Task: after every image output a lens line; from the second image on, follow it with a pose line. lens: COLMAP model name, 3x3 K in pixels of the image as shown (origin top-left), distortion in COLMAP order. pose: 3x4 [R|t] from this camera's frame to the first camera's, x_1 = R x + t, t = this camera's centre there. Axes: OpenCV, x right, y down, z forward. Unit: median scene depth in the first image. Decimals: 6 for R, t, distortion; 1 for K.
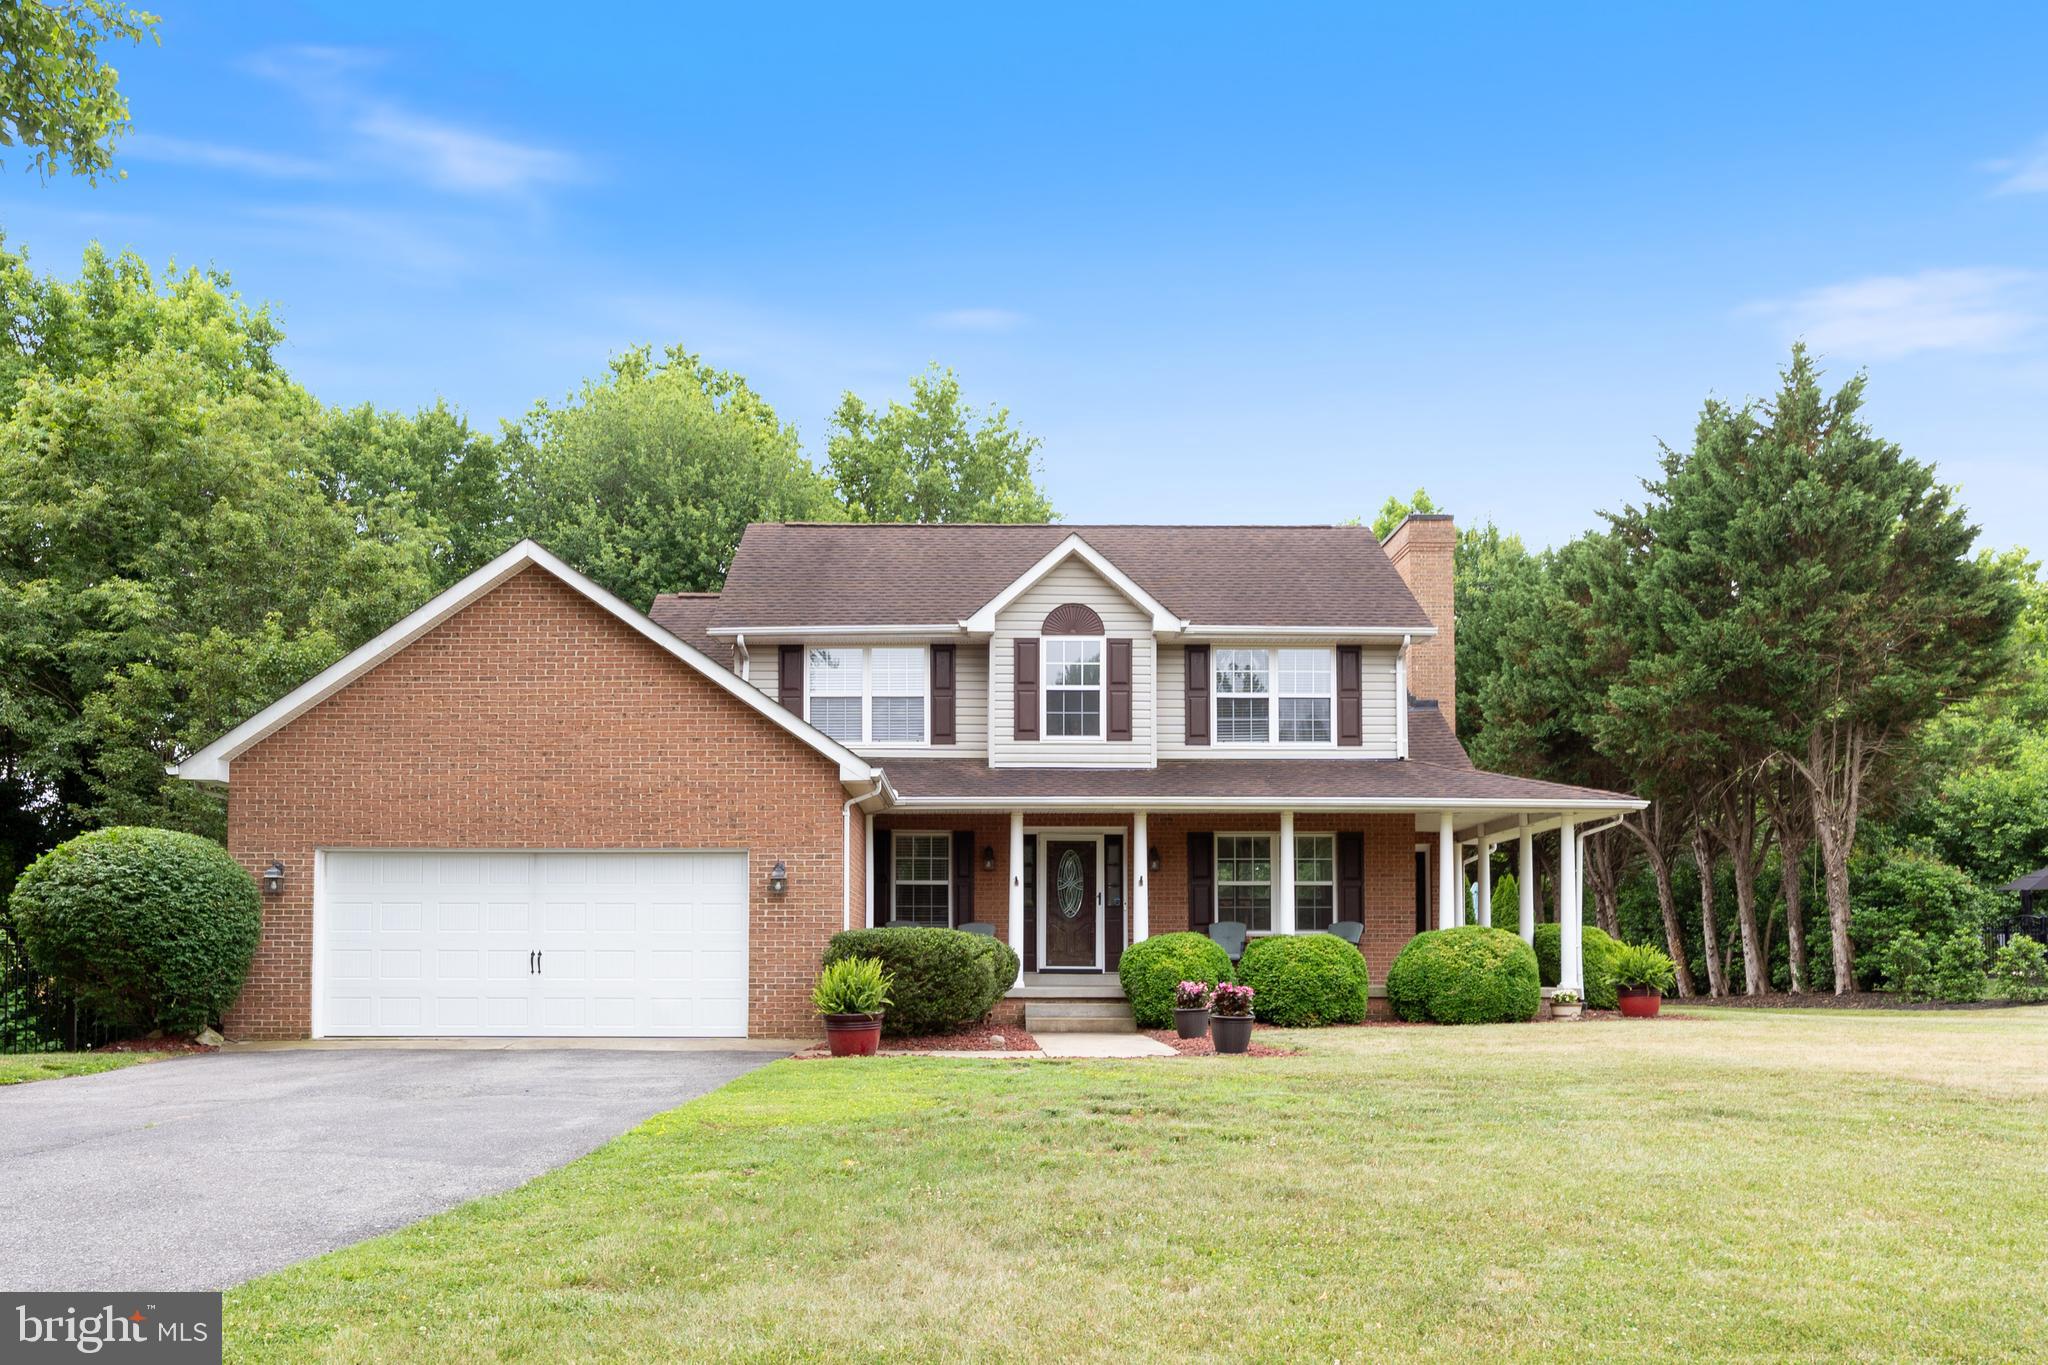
lens RADIAL K [[1576.3, 0, 1039.1], [0, 1576.3, 697.4], [0, 0, 1]] dist [-0.009926, 0.001431]
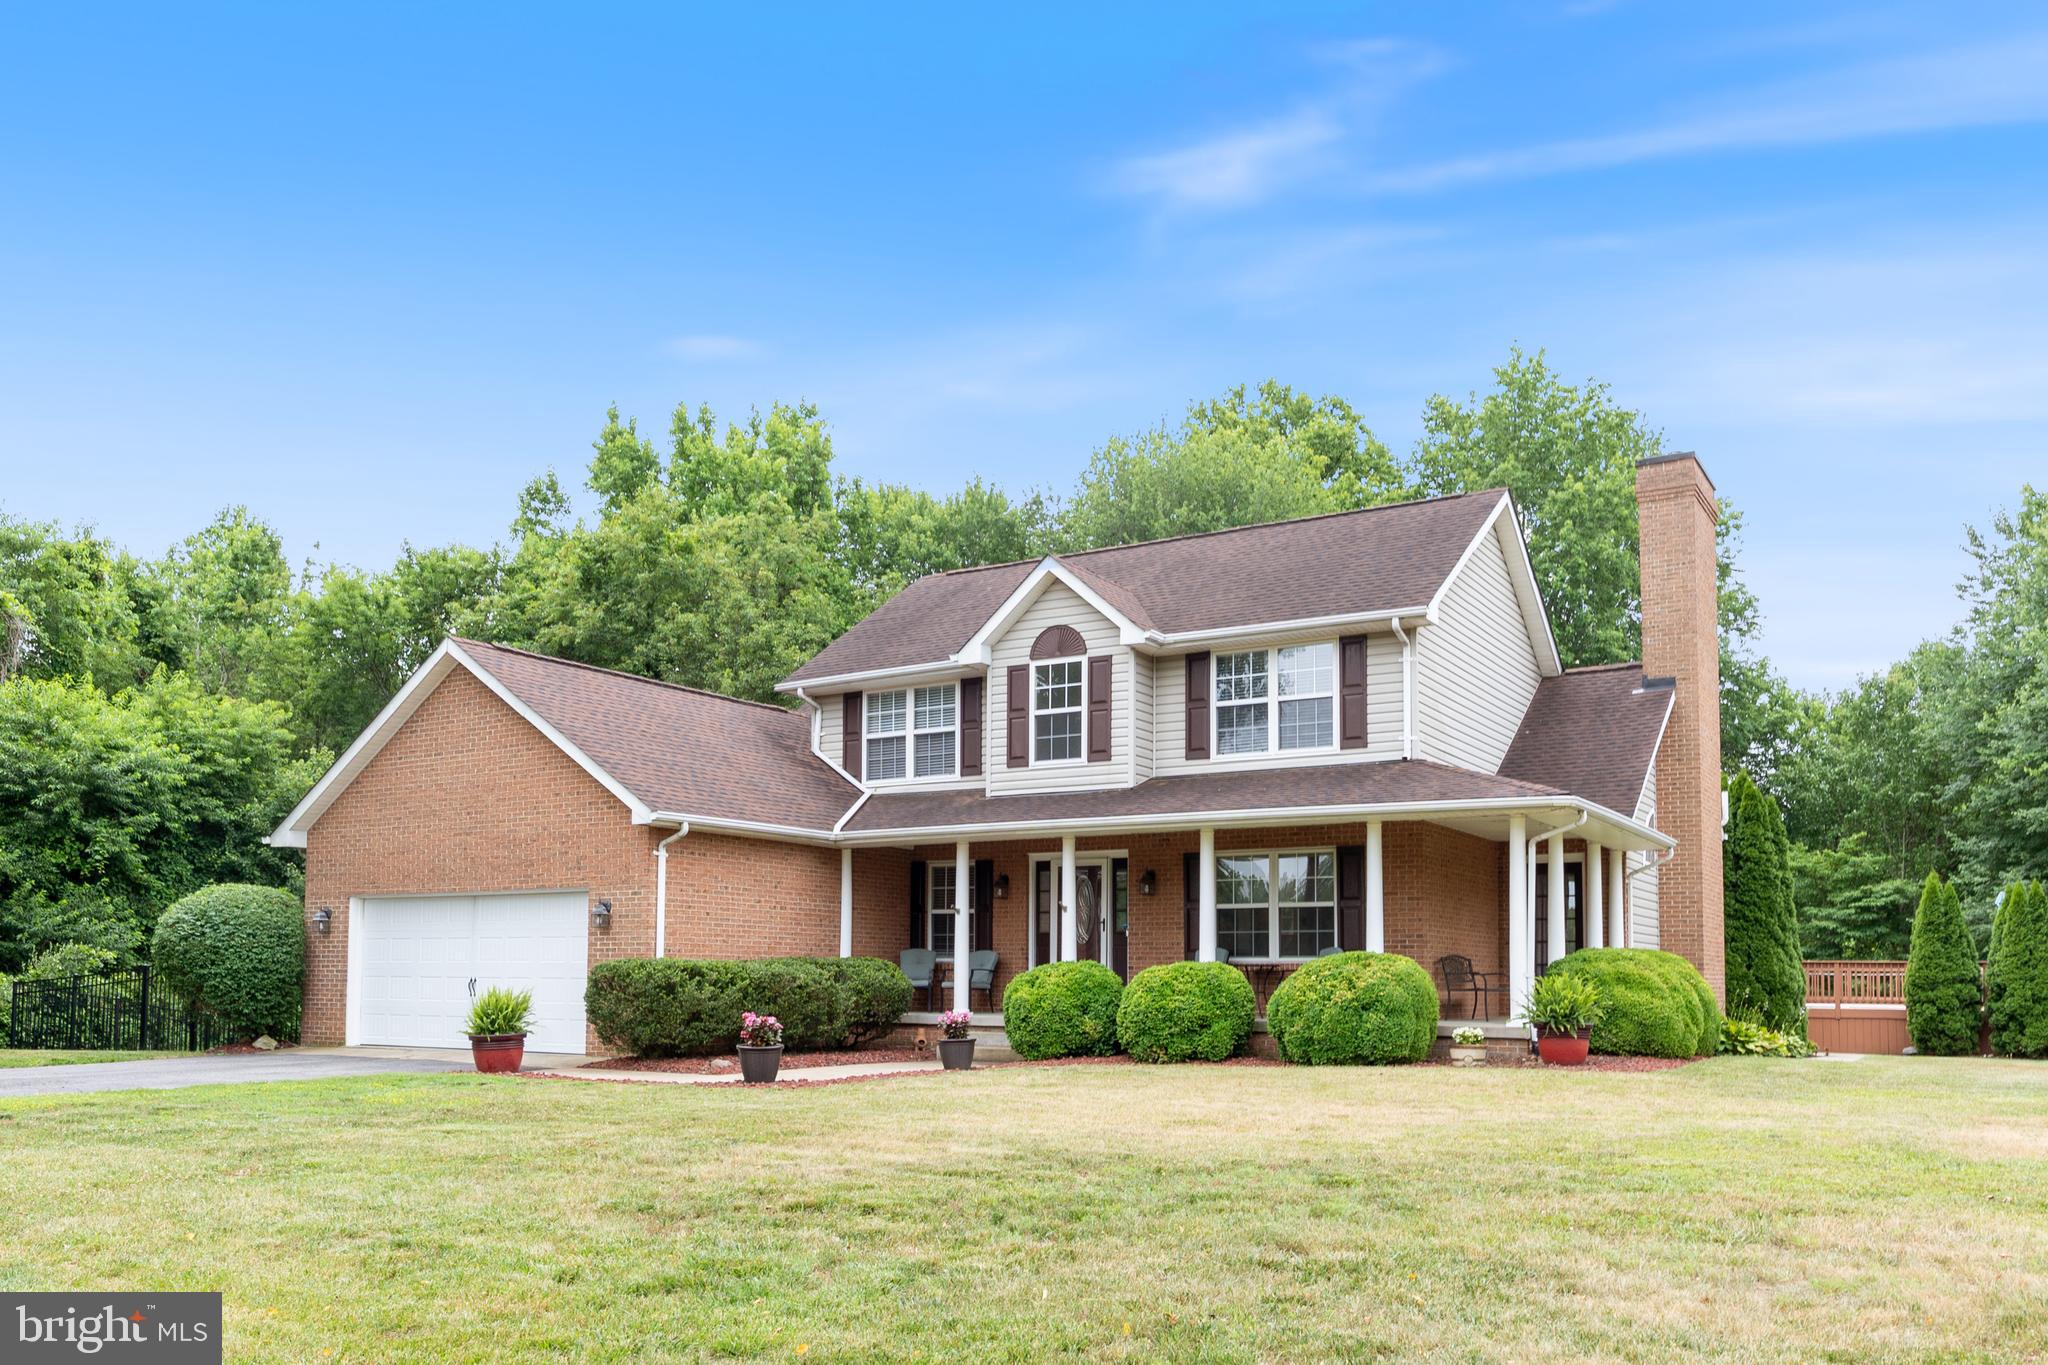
lens RADIAL K [[1576.3, 0, 1038.5], [0, 1576.3, 672.5], [0, 0, 1]] dist [-0.009926, 0.001431]
pose [[0.848044, -0.096593, -0.521049, 0.527600], [0.081518, 0.995323, -0.051839, 0.020139], [0.523619, 0.001487, 0.851951, 0.152664]]
